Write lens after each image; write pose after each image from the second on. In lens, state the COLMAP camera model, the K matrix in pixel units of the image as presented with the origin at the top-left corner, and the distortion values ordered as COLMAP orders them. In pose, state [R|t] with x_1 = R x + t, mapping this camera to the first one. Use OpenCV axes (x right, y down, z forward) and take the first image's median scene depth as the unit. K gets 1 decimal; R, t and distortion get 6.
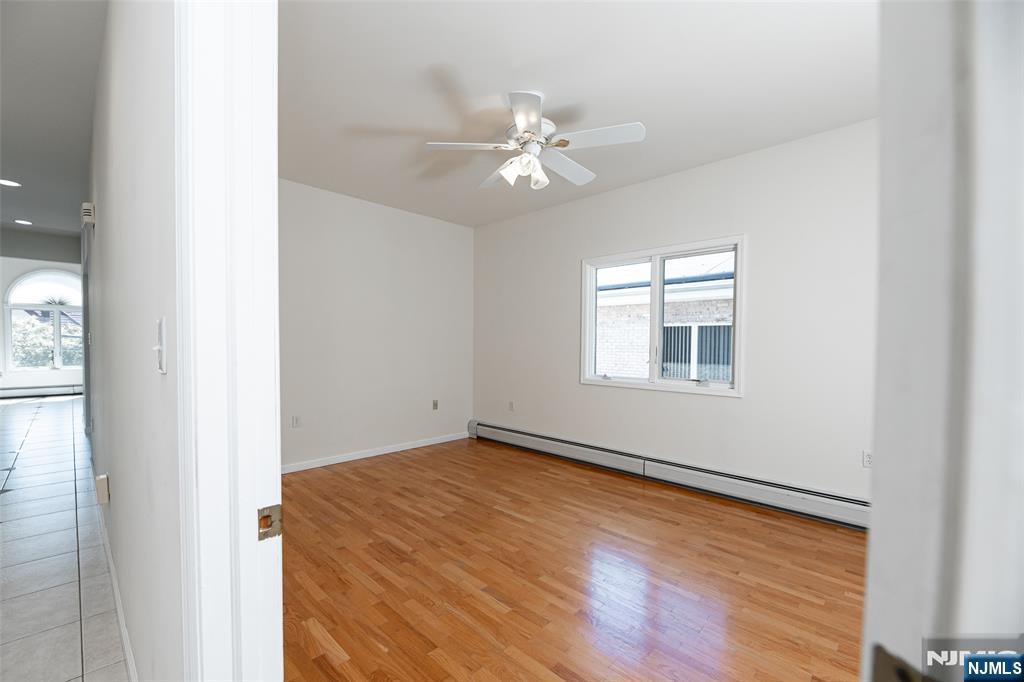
lens RADIAL K [[436.2, 0, 507.6], [0, 436.2, 350.1], [0, 0, 1]] dist [0.000220, -0.000042]
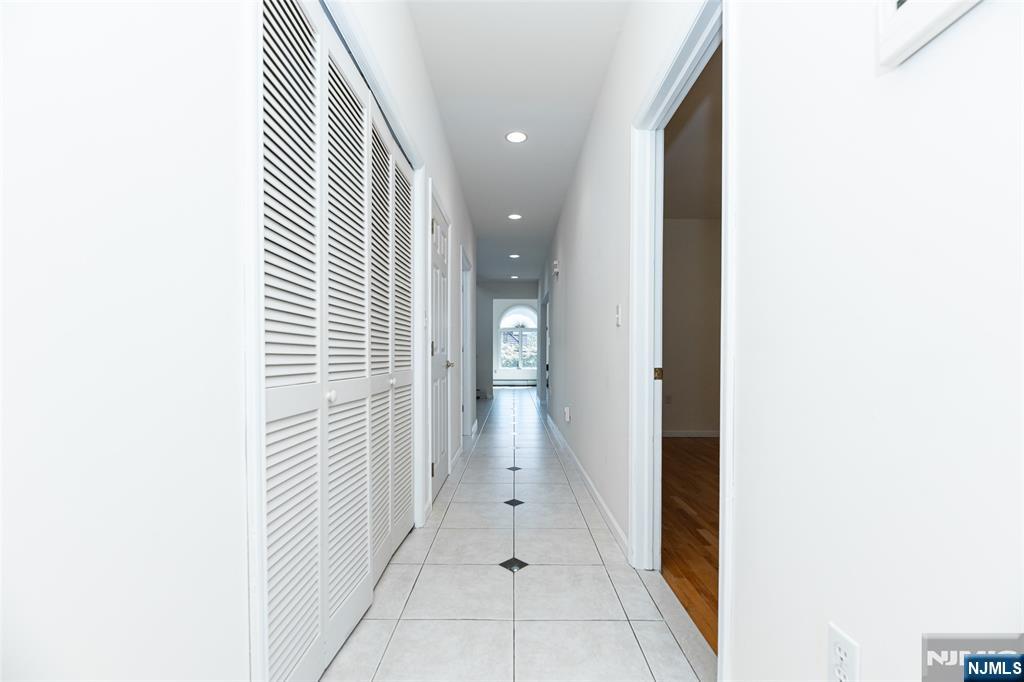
lens RADIAL K [[436.2, 0, 507.6], [0, 436.2, 350.1], [0, 0, 1]] dist [0.000220, -0.000042]
pose [[0.692775, -0.006444, -0.721125, 0.170377], [-0.022617, 0.999274, -0.030658, 0.082170], [0.720799, 0.037549, 0.692126, -0.347527]]
